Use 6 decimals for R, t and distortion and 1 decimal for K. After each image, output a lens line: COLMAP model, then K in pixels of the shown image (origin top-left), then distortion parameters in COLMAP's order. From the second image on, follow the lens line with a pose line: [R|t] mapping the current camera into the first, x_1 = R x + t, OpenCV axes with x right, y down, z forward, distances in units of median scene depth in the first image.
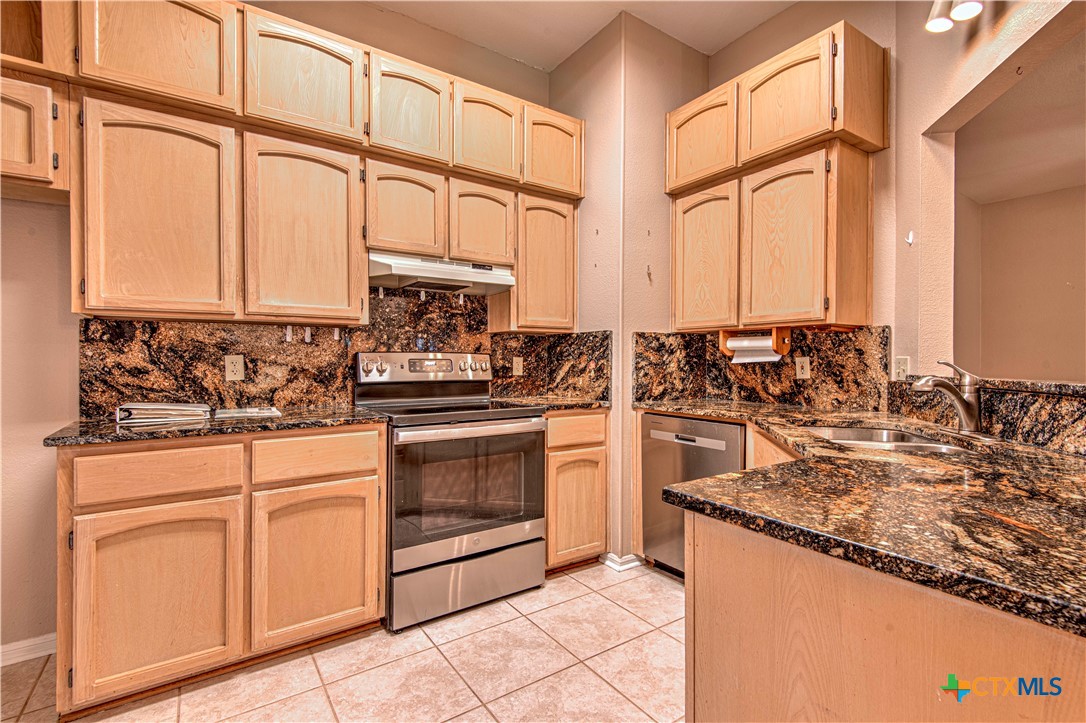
lens RADIAL K [[502.0, 0, 551.6], [0, 502.0, 368.5], [0, 0, 1]] dist [0.029092, -0.009757]
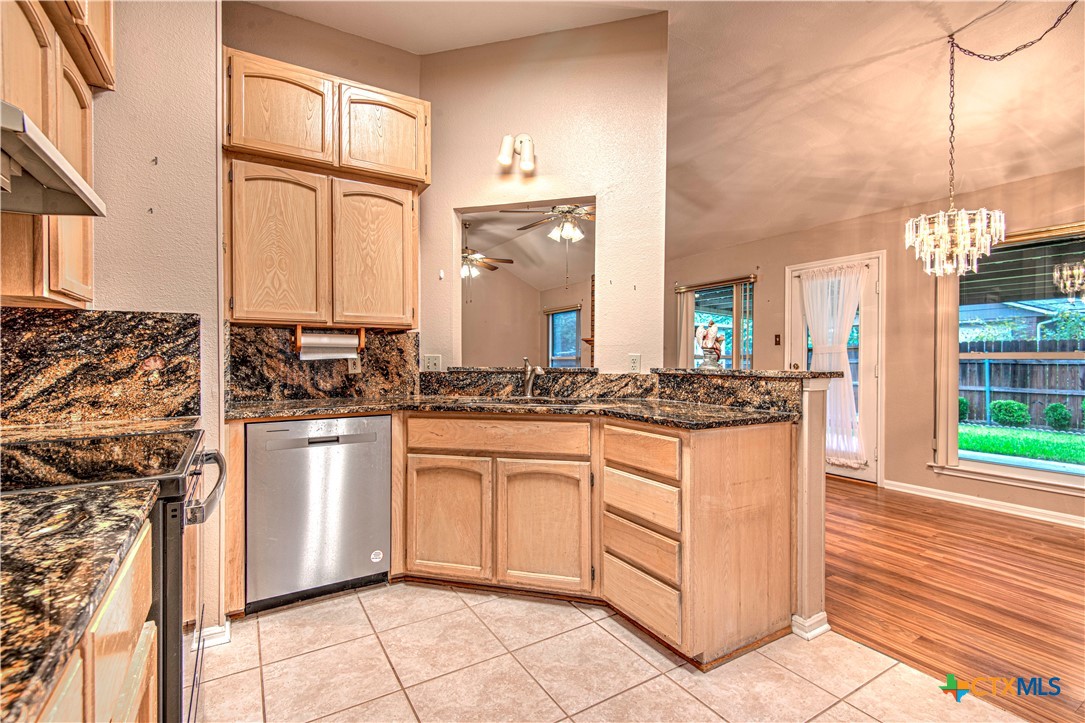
lens RADIAL K [[501.5, 0, 551.1], [0, 501.5, 368.5], [0, 0, 1]] dist [0.029092, -0.009757]
pose [[0.057778, -0.021470, 0.998099, -0.583624], [0.016005, 0.999660, 0.020578, -0.006887], [-0.998201, 0.014786, 0.058102, 0.480324]]
